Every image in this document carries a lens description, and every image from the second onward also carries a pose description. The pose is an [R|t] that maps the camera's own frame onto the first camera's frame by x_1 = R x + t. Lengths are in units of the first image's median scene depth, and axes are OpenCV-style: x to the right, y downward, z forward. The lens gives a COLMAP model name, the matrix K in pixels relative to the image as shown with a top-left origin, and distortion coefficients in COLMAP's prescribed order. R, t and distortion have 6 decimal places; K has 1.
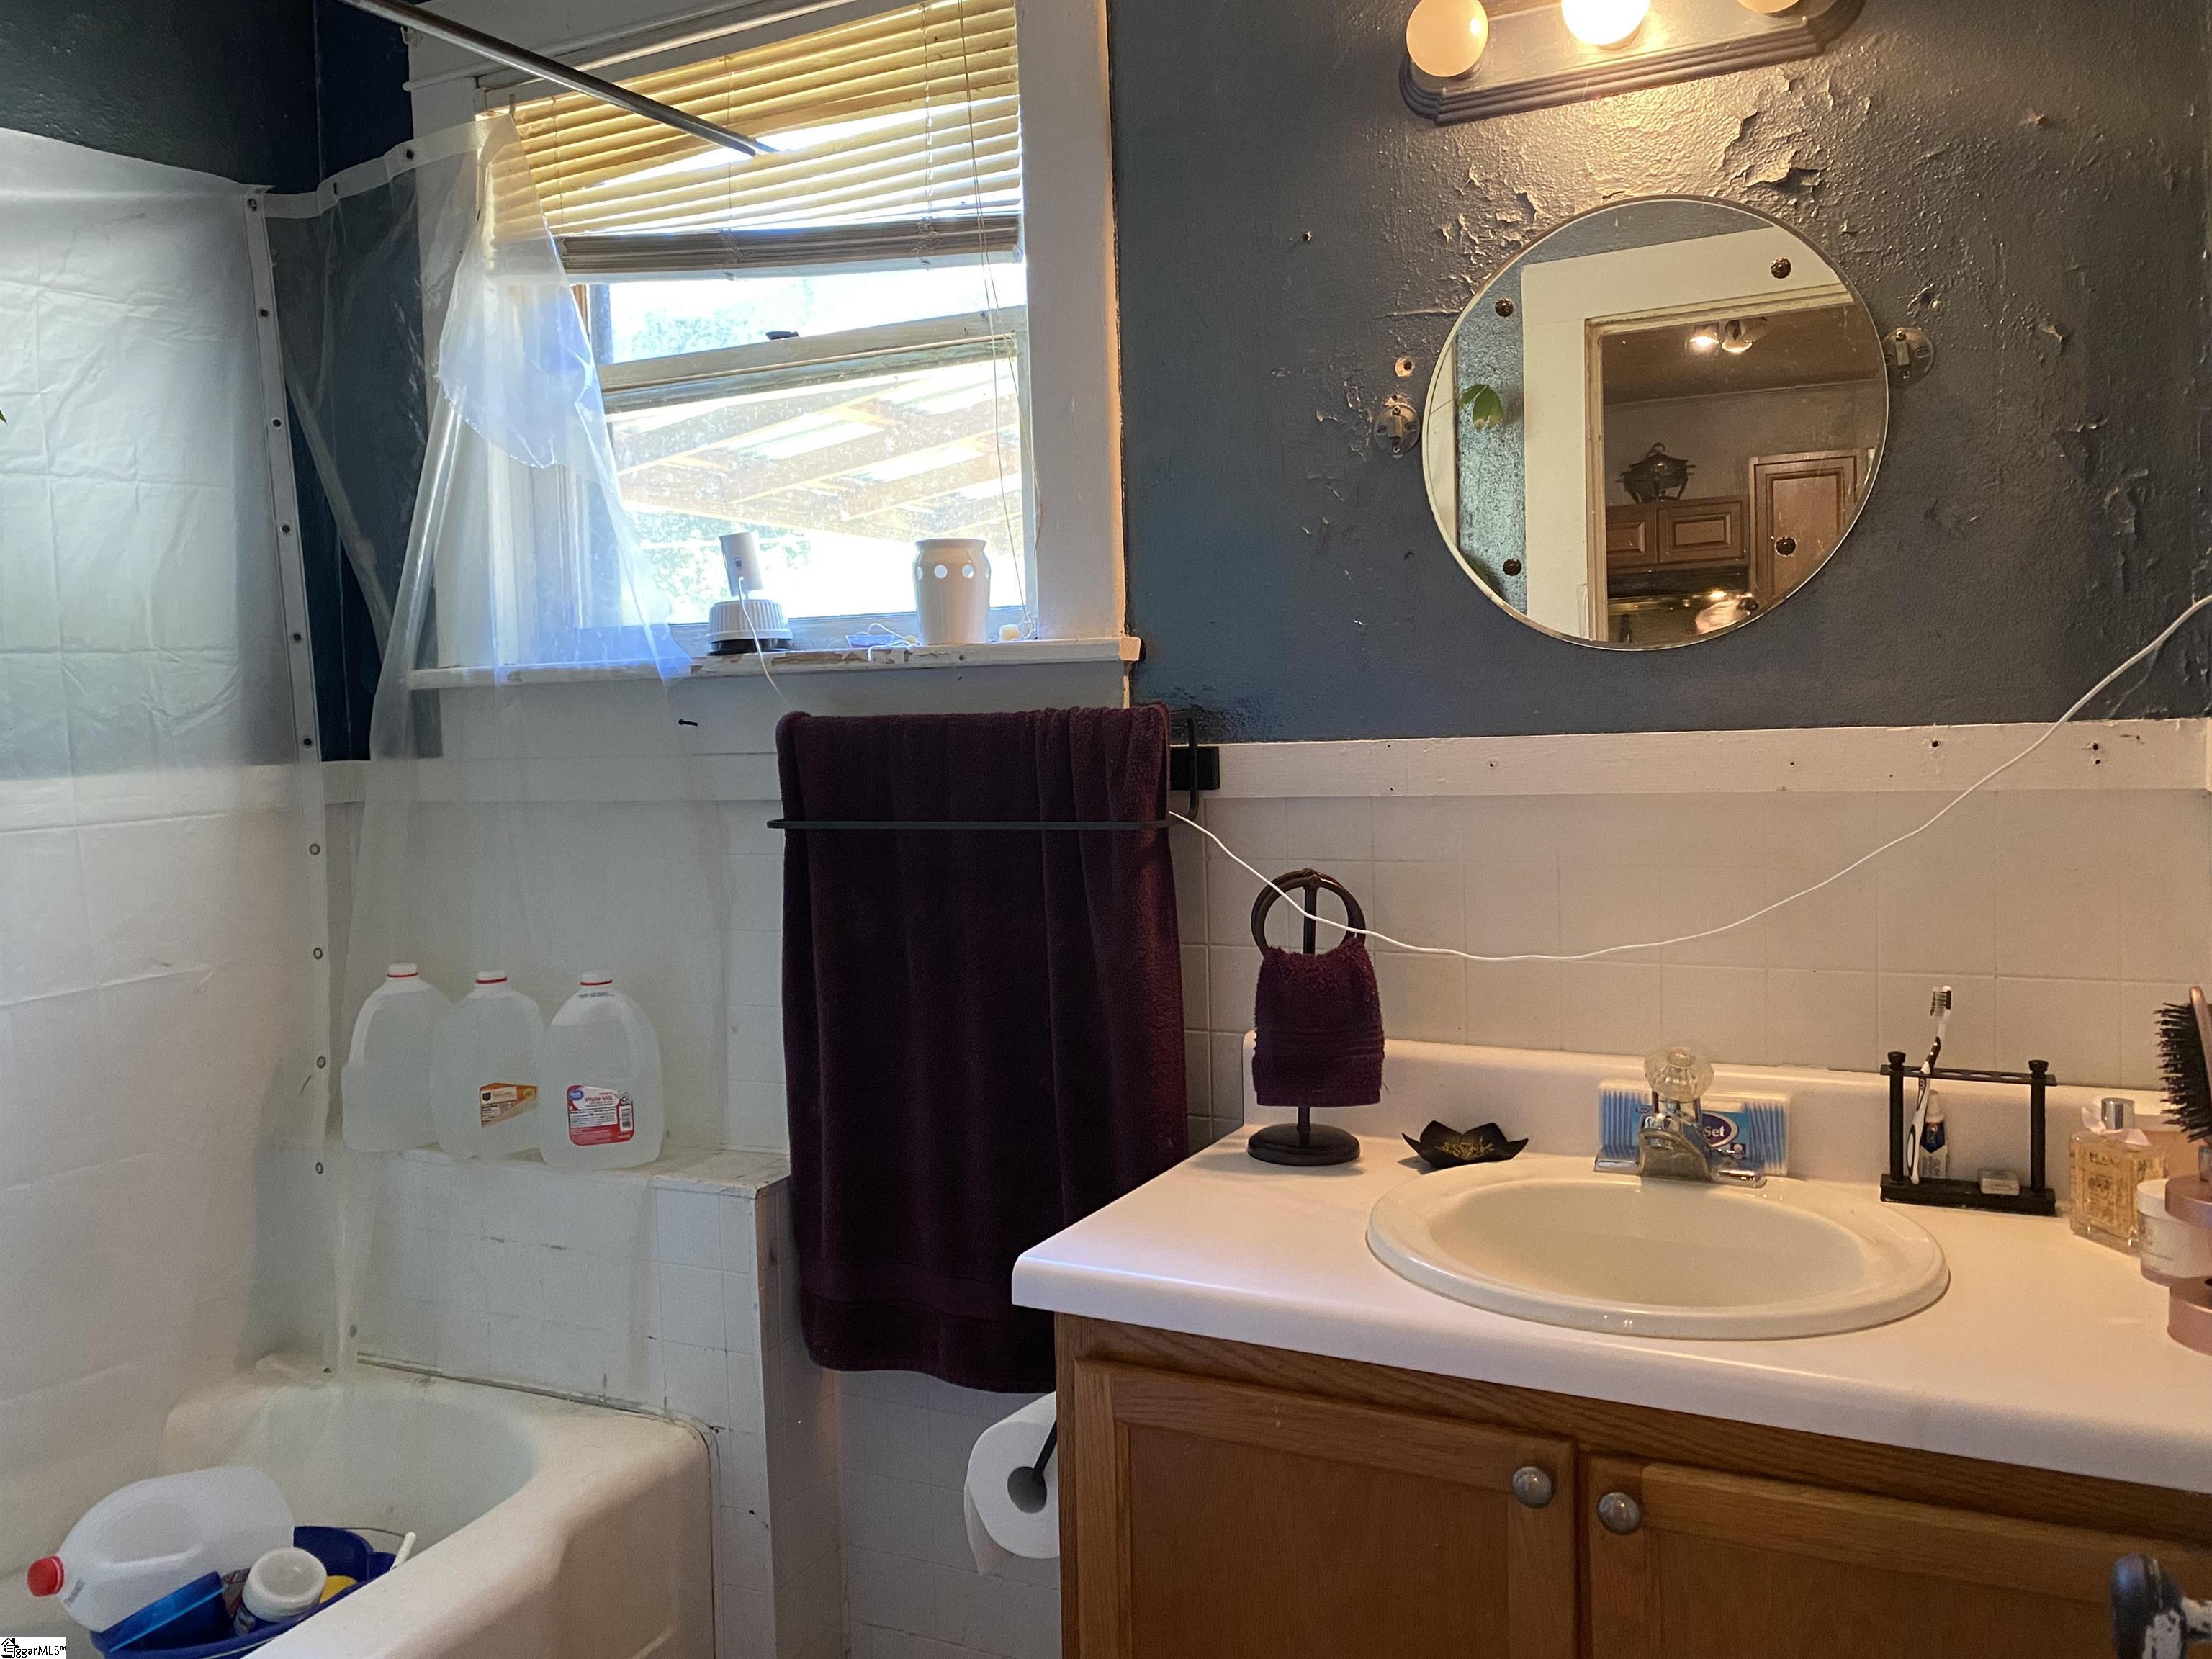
lens RADIAL K [[1649.2, 0, 1106.0], [0, 1649.2, 829.5], [0, 0, 1]] dist [0.008327, -0.029019]
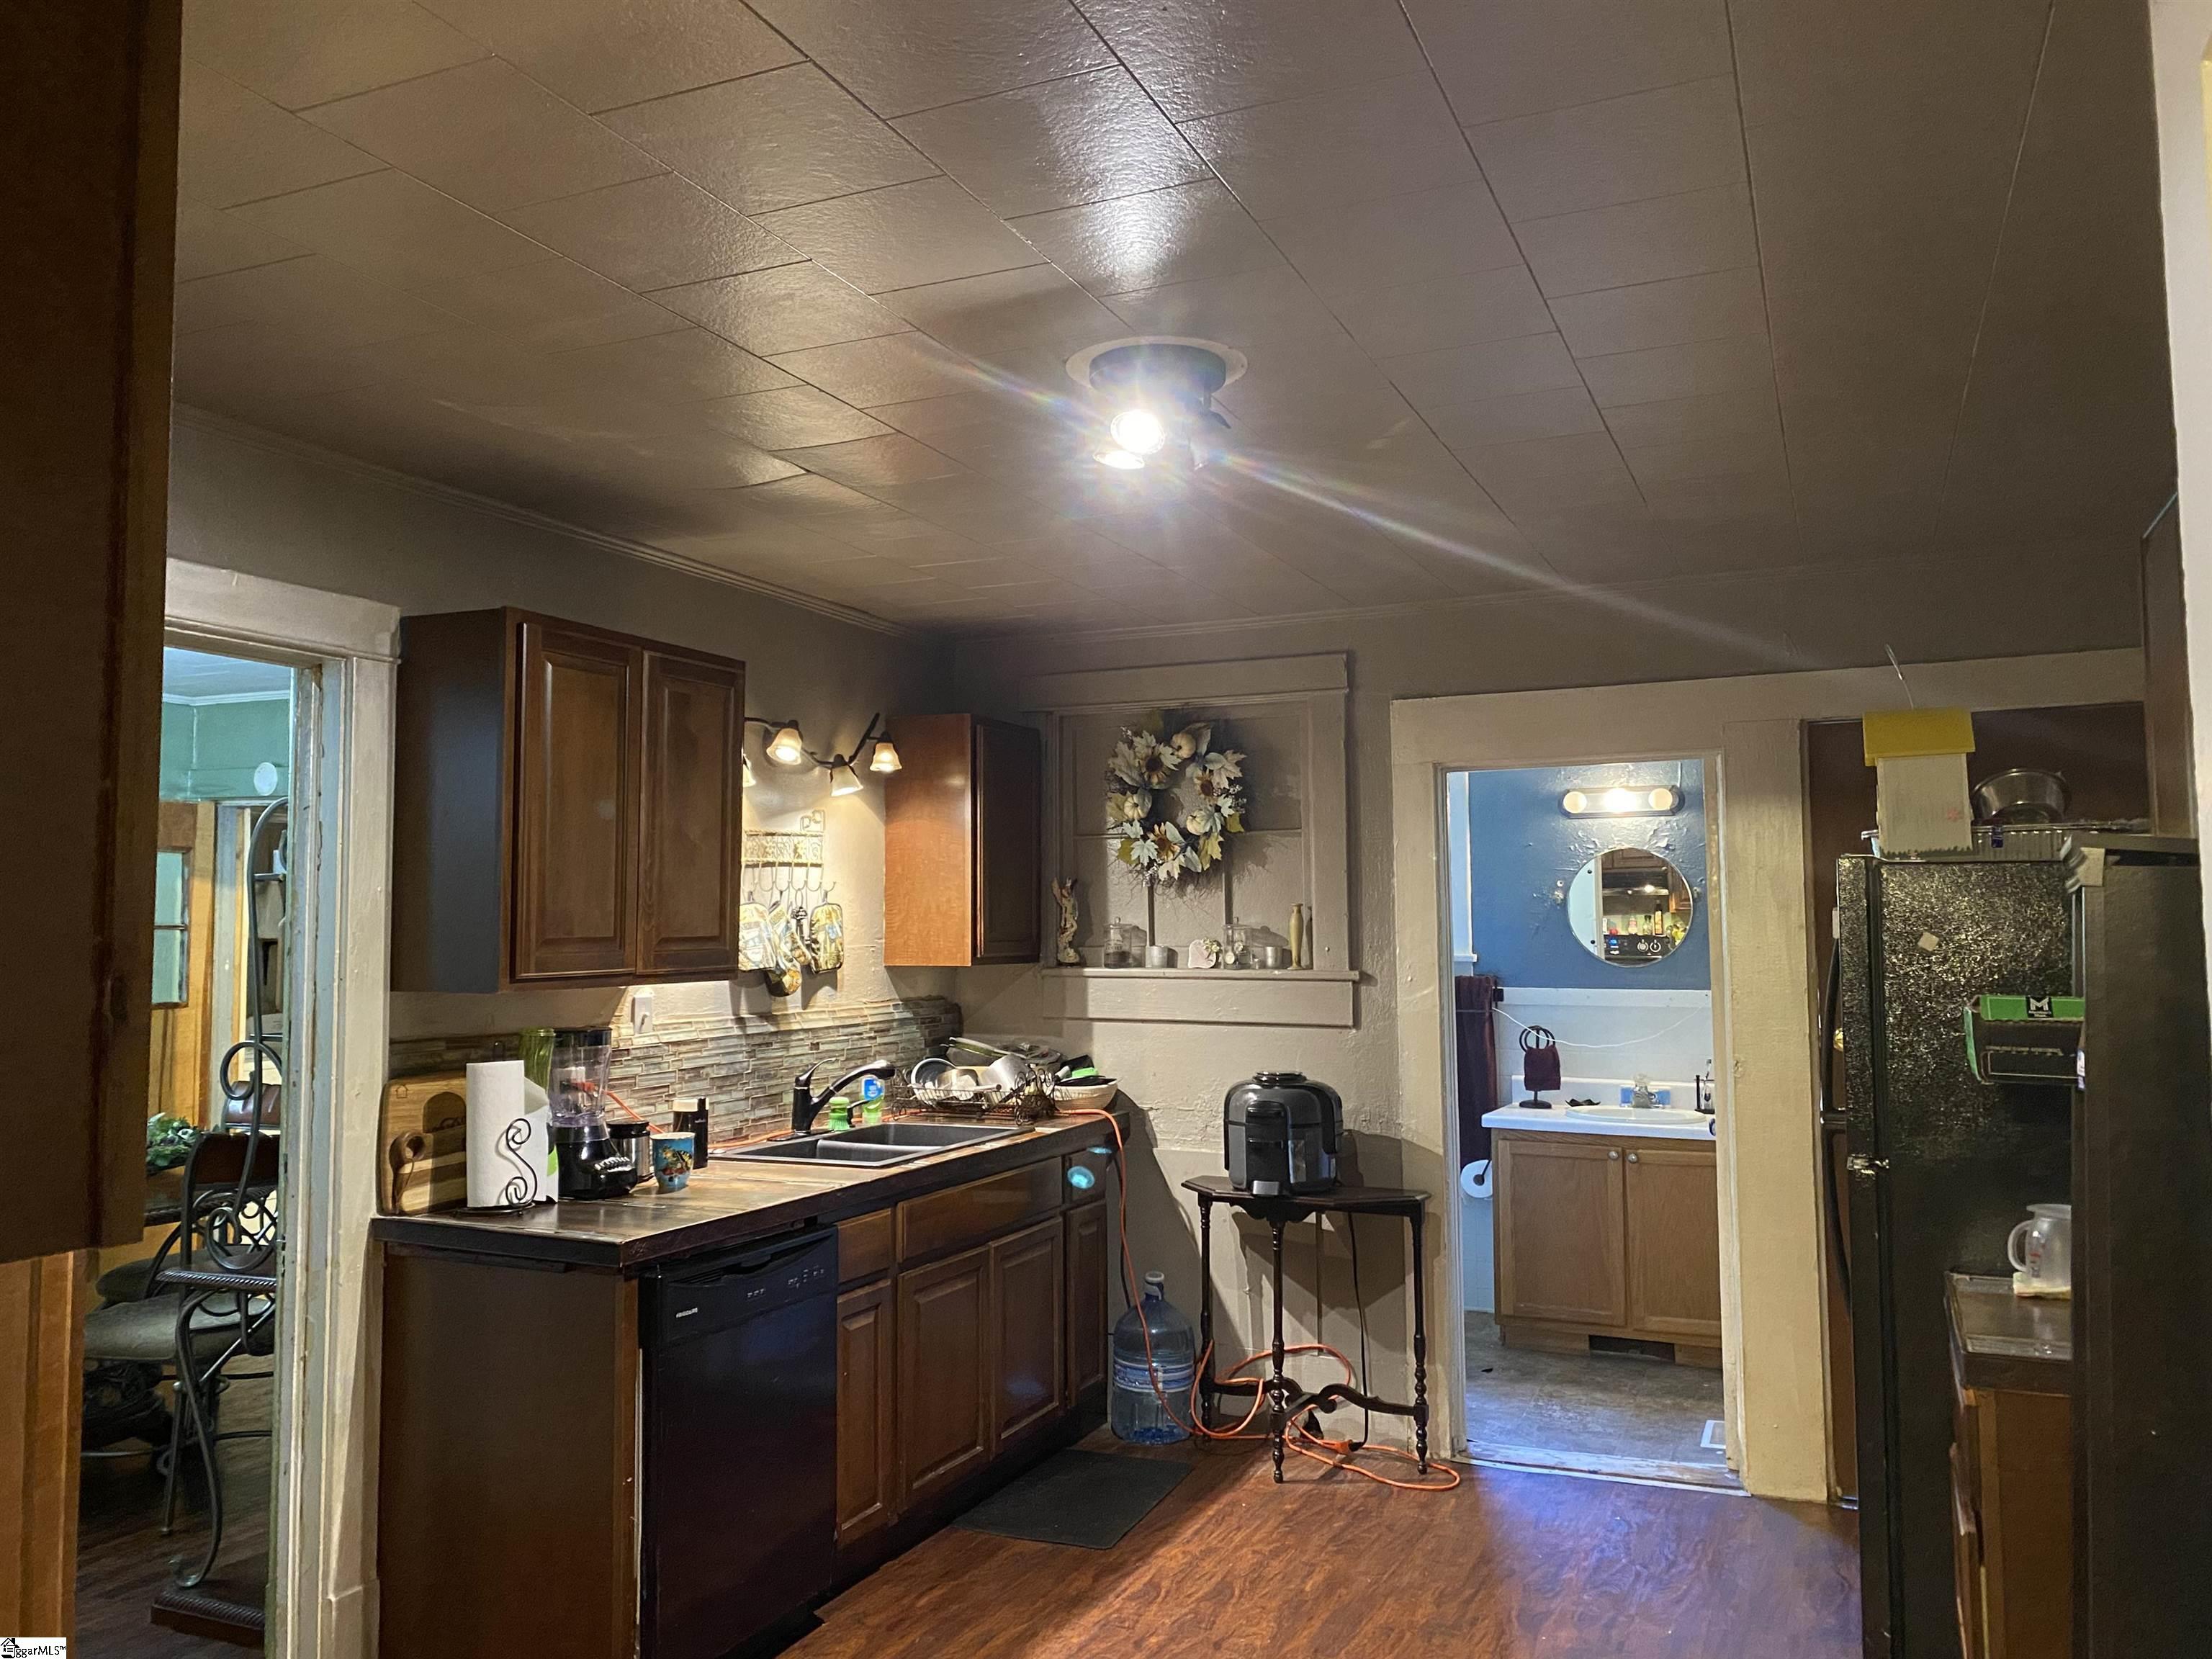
lens RADIAL K [[1671.5, 0, 1101.8], [0, 1671.5, 798.4], [0, 0, 1]] dist [0.009121, -0.000523]
pose [[0.998865, 0.032099, 0.035198, -0.977824], [-0.026738, 0.989301, -0.143421, 0.086126], [-0.039425, 0.142317, 0.989036, -2.656244]]
